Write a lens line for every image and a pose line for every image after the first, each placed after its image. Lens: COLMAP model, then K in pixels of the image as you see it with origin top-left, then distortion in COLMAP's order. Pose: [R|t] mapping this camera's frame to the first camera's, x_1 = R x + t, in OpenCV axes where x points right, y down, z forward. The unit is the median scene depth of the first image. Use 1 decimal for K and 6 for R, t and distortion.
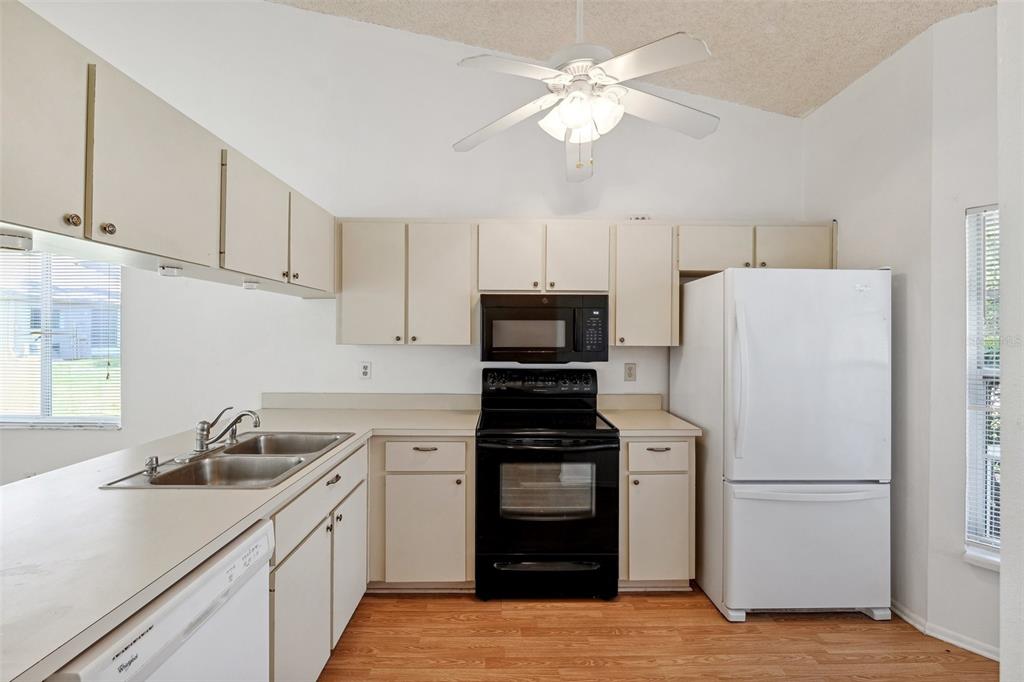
lens RADIAL K [[451.3, 0, 537.0], [0, 451.3, 331.5], [0, 0, 1]] dist [-0.006138, 0.000687]
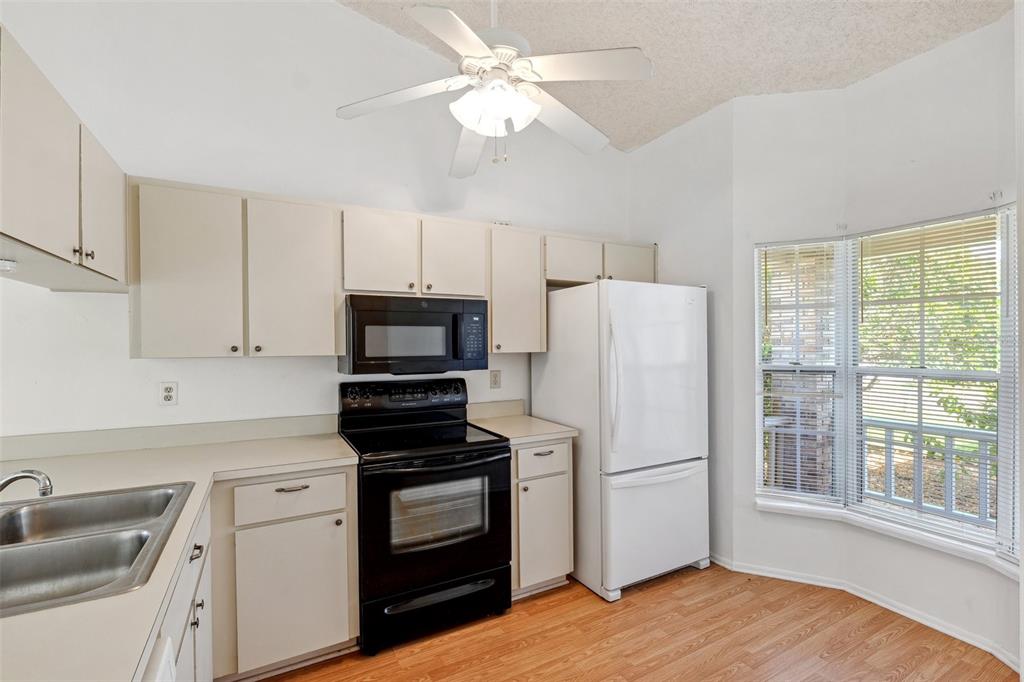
lens RADIAL K [[451.3, 0, 509.4], [0, 451.3, 343.1], [0, 0, 1]] dist [-0.006138, 0.000687]
pose [[0.891124, -0.010071, 0.453648, -0.263651], [0.005916, 0.999927, 0.010578, 0.000799], [-0.453721, -0.006742, 0.891118, 0.129648]]
